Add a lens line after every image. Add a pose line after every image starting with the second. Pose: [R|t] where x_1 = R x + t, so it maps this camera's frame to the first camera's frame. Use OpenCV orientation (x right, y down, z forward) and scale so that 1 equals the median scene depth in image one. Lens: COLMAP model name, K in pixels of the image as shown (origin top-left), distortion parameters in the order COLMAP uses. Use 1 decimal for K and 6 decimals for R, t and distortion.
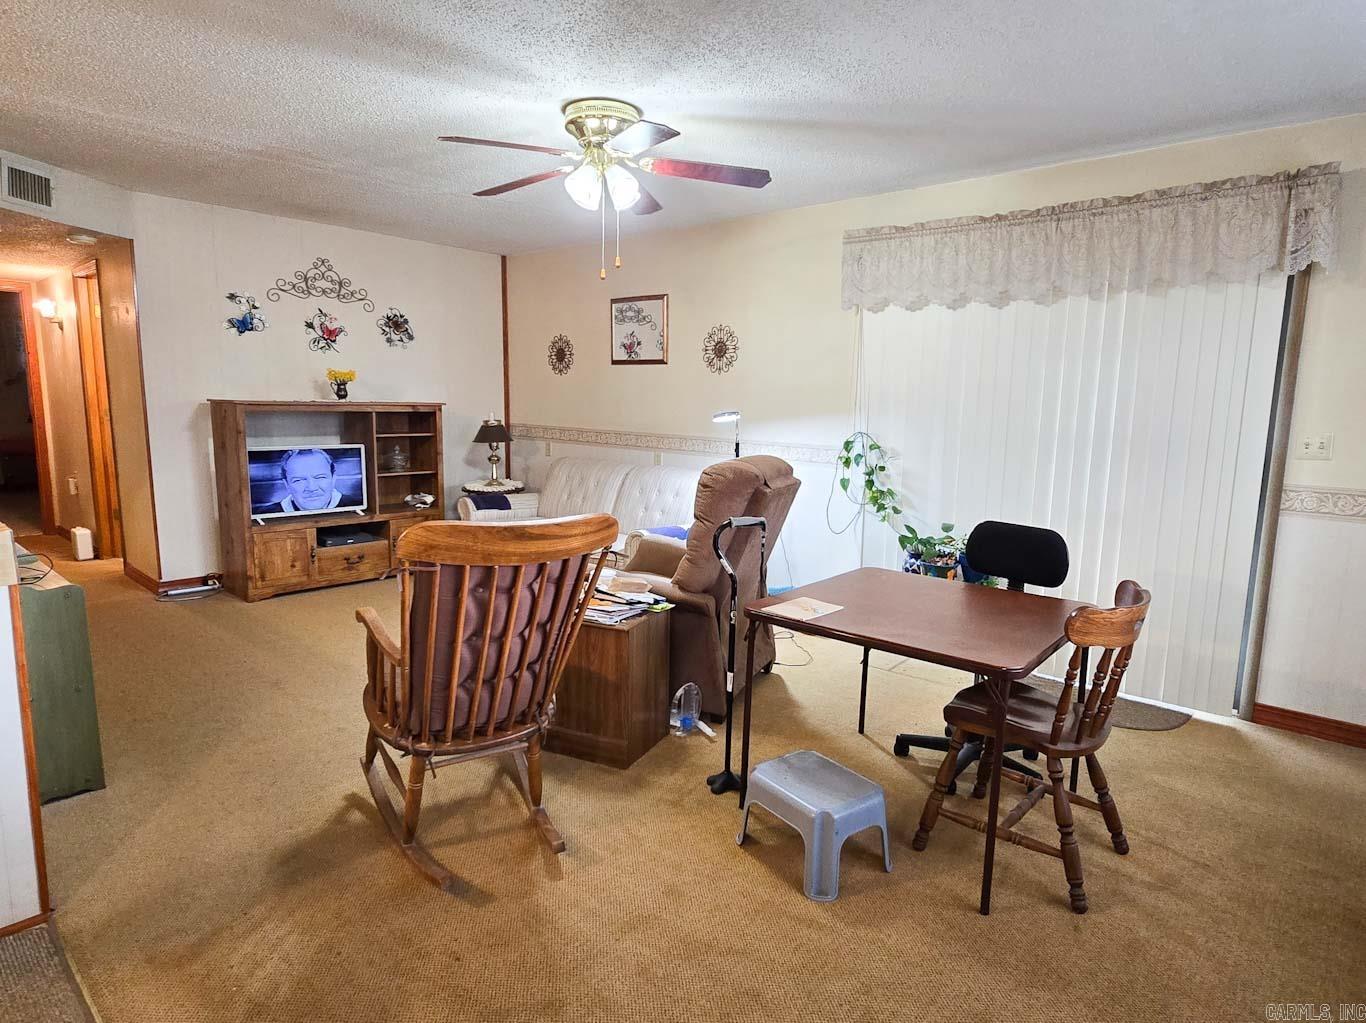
lens RADIAL K [[781.6, 0, 699.6], [0, 781.6, 515.1], [0, 0, 1]] dist [-0.003049, 0.000249]
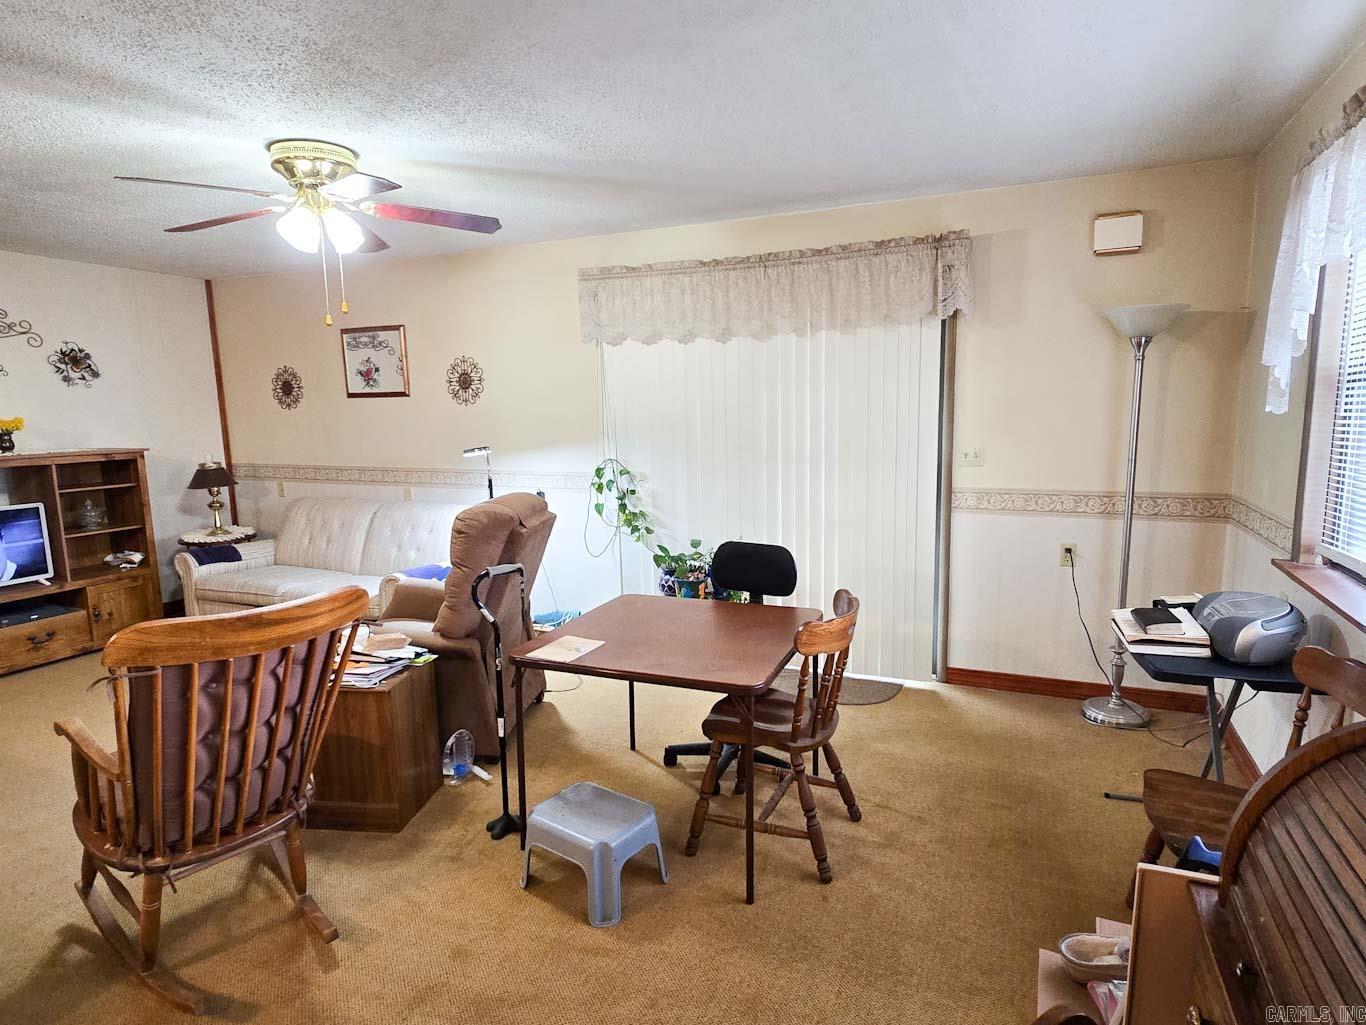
lens RADIAL K [[763.2, 0, 699.5], [0, 763.2, 515.8], [0, 0, 1]] dist [-0.003443, -0.002269]
pose [[0.950365, -0.082781, 0.299923, 0.008139], [0.083923, 0.996431, 0.009094, -0.042155], [-0.299605, 0.016528, 0.953920, -0.024052]]
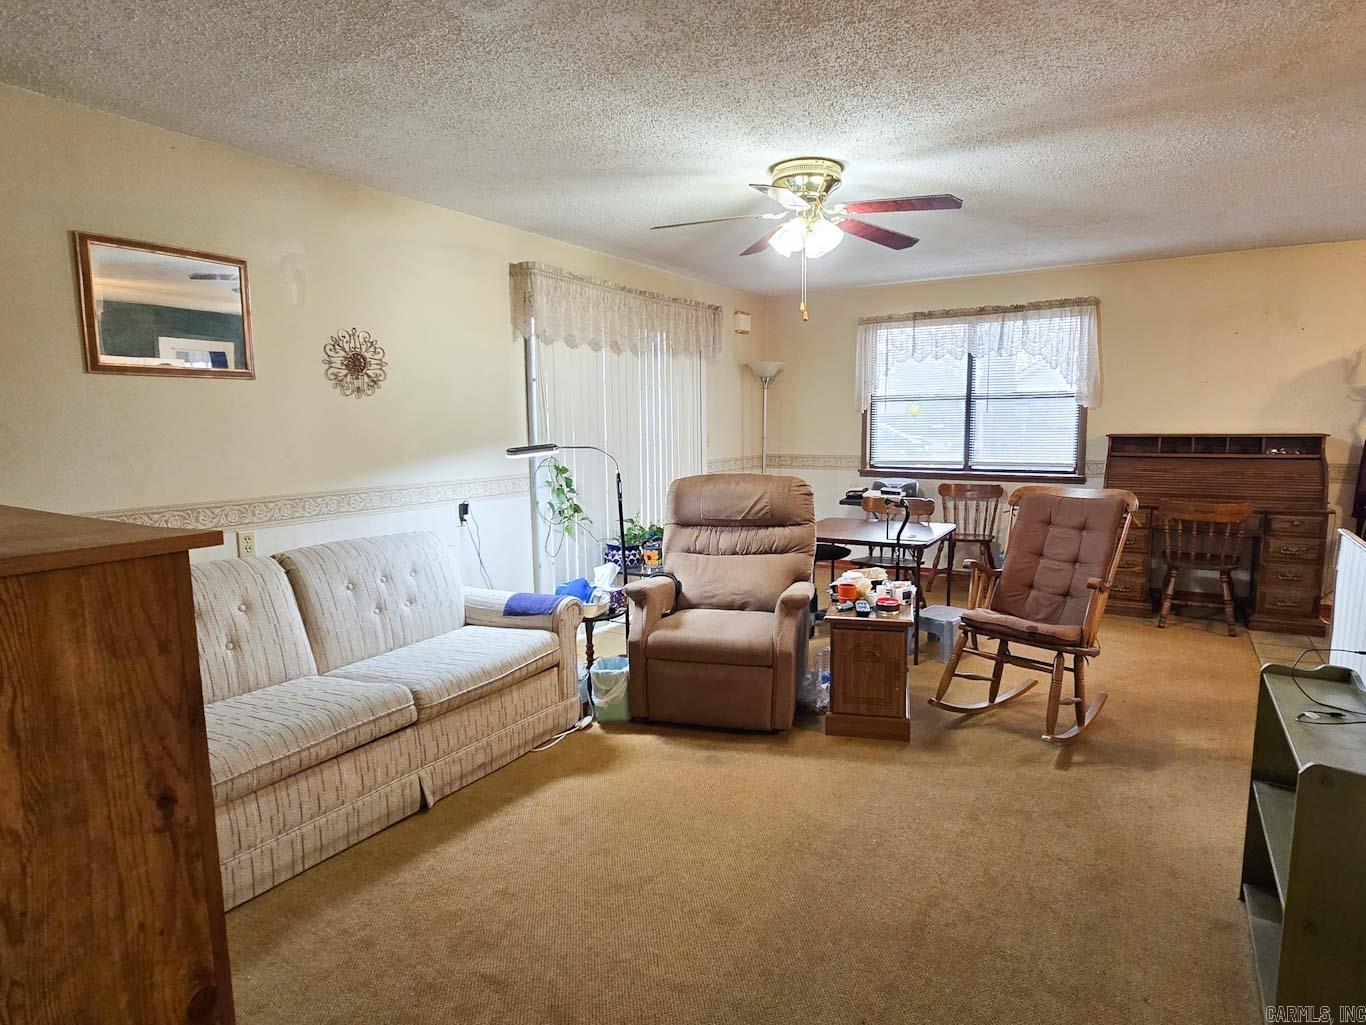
lens RADIAL K [[763.2, 0, 699.5], [0, 763.2, 515.8], [0, 0, 1]] dist [-0.003443, -0.002269]
pose [[-0.192761, -0.154443, 0.969015, -1.224239], [0.145982, 0.972032, 0.183963, -0.274808], [-0.970326, 0.176920, -0.164824, 1.439627]]
